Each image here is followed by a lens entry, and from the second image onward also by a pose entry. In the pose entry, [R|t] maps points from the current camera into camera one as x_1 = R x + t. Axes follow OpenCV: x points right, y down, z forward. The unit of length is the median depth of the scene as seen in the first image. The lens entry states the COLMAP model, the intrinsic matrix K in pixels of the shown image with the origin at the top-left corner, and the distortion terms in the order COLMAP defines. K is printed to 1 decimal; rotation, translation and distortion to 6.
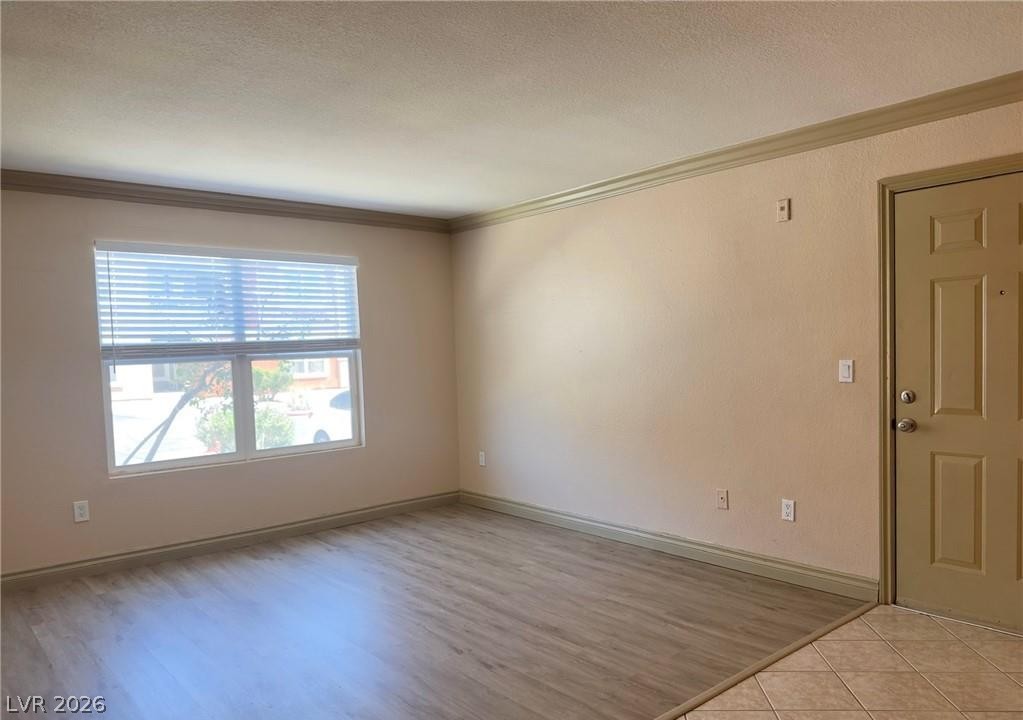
lens RADIAL K [[734.9, 0, 502.2], [0, 734.9, 354.2], [0, 0, 1]] dist [0.066203, -0.029121]
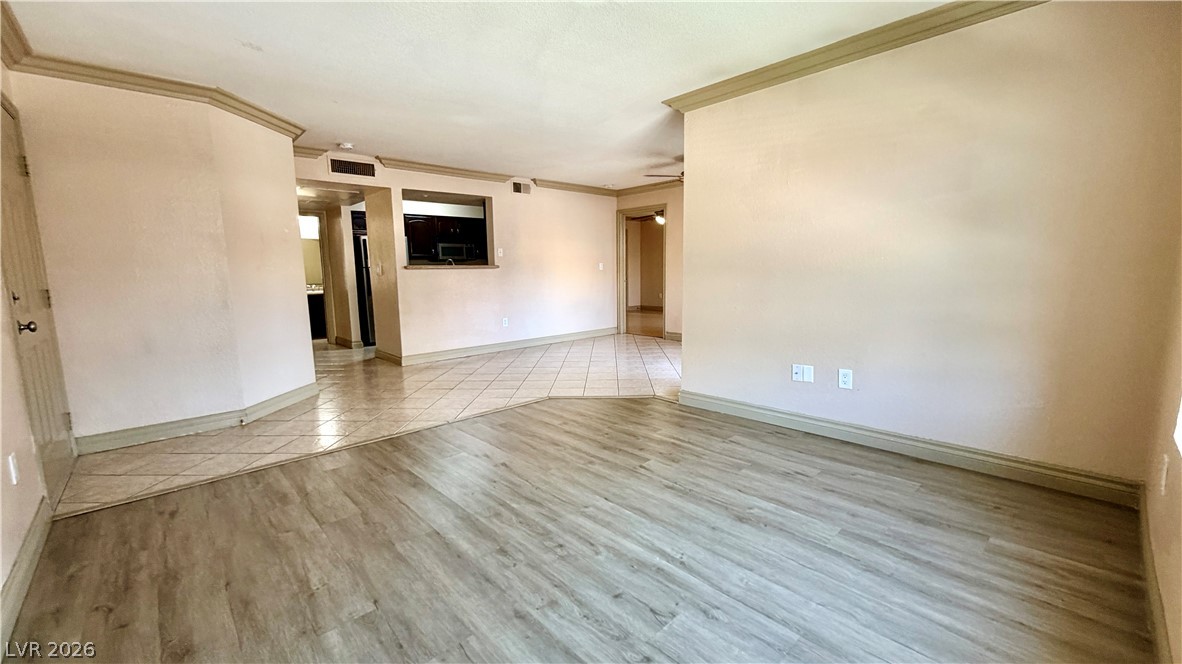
lens RADIAL K [[473.0, 0, 584.8], [0, 473.0, 330.5], [0, 0, 1]] dist [0.003183, -0.000153]
pose [[-0.997897, 0.051687, -0.039107, -0.119871], [0.046064, 0.990034, 0.133078, 0.037303], [0.045596, 0.130997, -0.990334, 1.193373]]
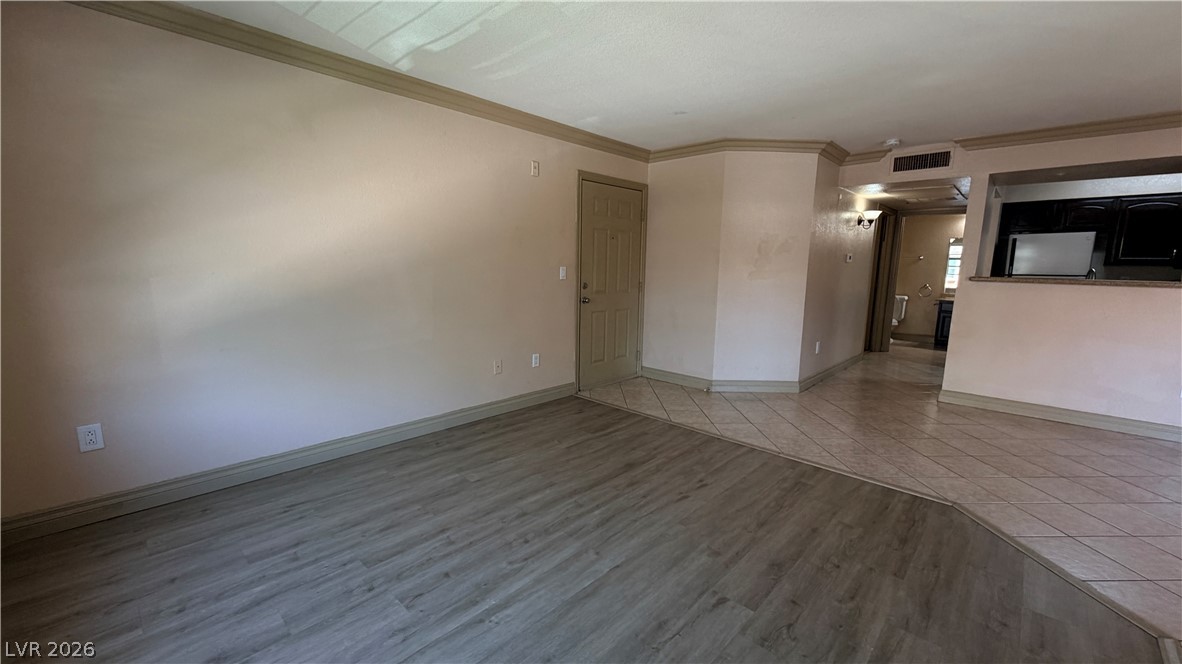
lens RADIAL K [[473.0, 0, 601.8], [0, 473.0, 331.5], [0, 0, 1]] dist [0.003183, -0.000153]
pose [[-0.135879, -0.117802, 0.983697, -0.518644], [-0.011332, 0.993026, 0.117353, 0.021326], [-0.990661, 0.004799, -0.136267, 0.819619]]
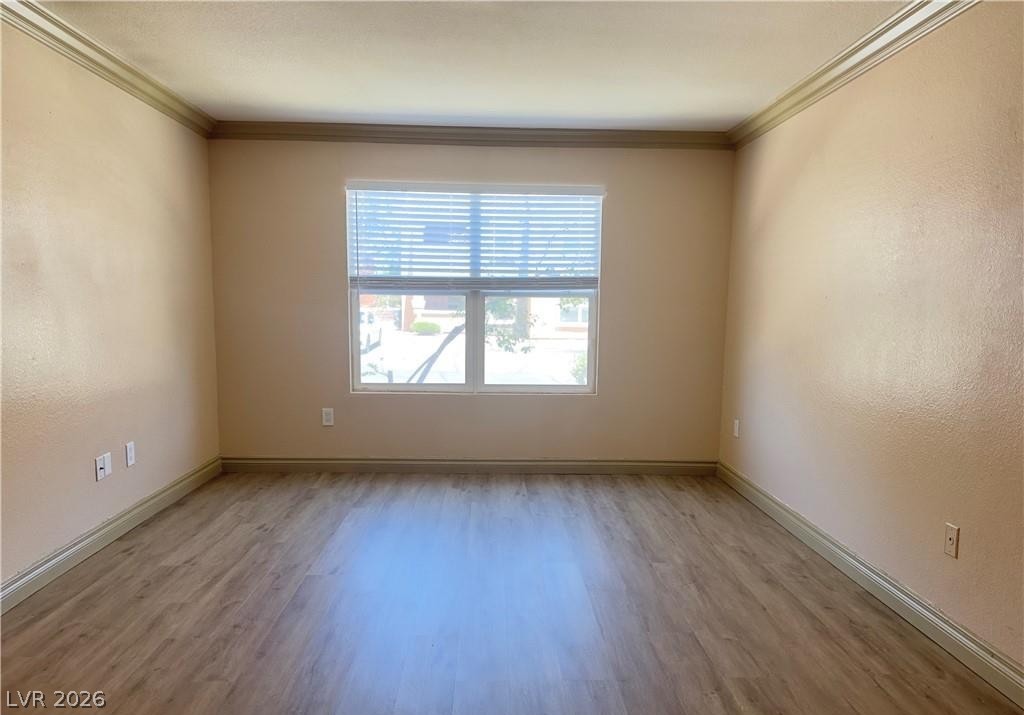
lens RADIAL K [[739.0, 0, 514.8], [0, 739.0, 360.3], [0, 0, 1]] dist [0.113821, -0.025551]
pose [[0.789306, 0.092474, -0.606997, 0.339835], [-0.042593, 0.994458, 0.096118, -0.003046], [0.612521, -0.050012, 0.788870, 0.241729]]
